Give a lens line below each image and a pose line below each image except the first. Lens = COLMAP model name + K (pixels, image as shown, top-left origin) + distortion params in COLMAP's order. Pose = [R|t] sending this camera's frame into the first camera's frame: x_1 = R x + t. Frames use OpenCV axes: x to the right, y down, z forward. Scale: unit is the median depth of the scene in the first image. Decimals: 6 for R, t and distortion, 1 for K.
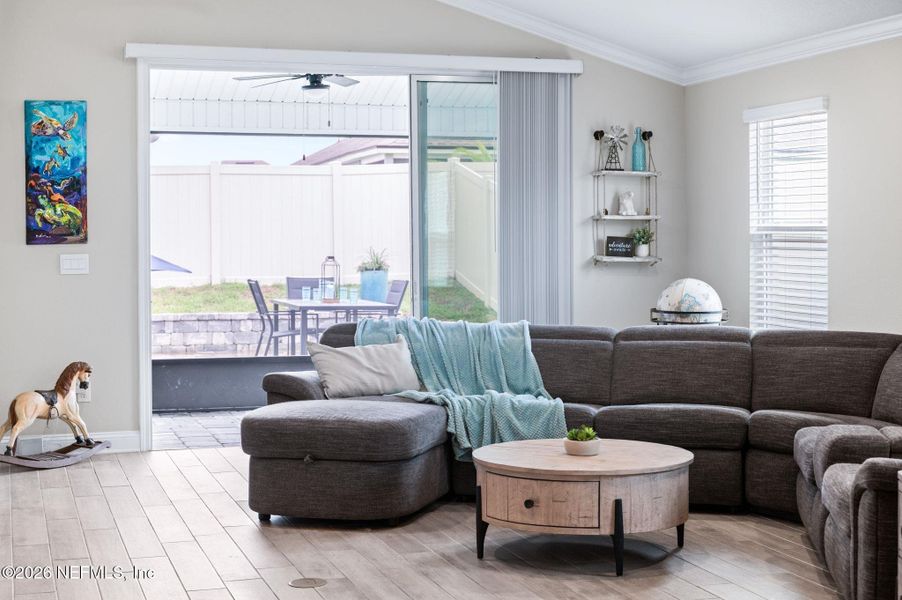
lens RADIAL K [[1431.4, 0, 449.6], [0, 1431.4, 264.5], [0, 0, 1]] dist [-0.005137, 0.055449]
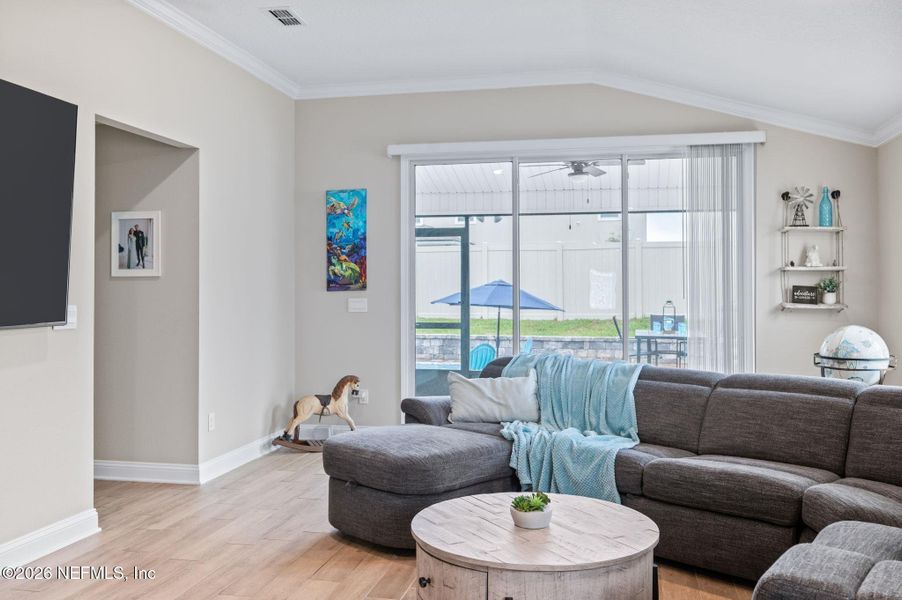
lens RADIAL K [[786.2, 0, 462.4], [0, 786.2, 280.8], [0, 0, 1]] dist [0.000191, -0.003977]
pose [[0.875357, -0.003495, -0.483465, 0.204250], [-0.010910, 0.999576, -0.026980, -0.004453], [0.483354, 0.028892, 0.874948, 0.378510]]
